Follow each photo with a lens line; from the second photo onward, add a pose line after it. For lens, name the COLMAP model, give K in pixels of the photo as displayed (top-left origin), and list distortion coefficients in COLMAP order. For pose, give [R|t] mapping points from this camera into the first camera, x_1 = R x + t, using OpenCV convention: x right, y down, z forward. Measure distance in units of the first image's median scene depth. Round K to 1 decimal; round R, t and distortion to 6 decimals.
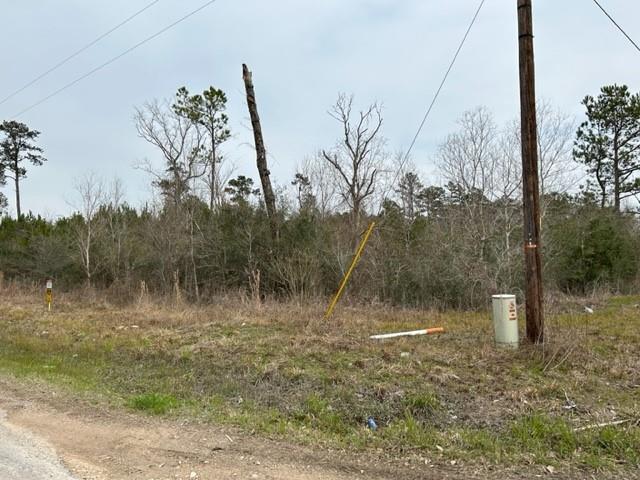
lens RADIAL K [[474.0, 0, 324.5], [0, 474.0, 234.6], [0, 0, 1]] dist [0.071863, -0.087379]
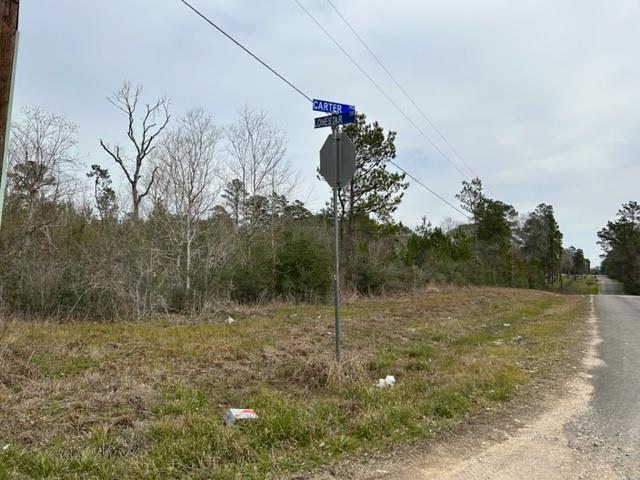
lens RADIAL K [[474.0, 0, 324.5], [0, 474.0, 234.6], [0, 0, 1]] dist [0.071863, -0.087379]
pose [[0.942847, 0.067382, 0.326342, 0.339542], [-0.062468, 0.997720, -0.025528, -0.005119], [-0.327318, 0.003683, 0.944907, 0.002822]]
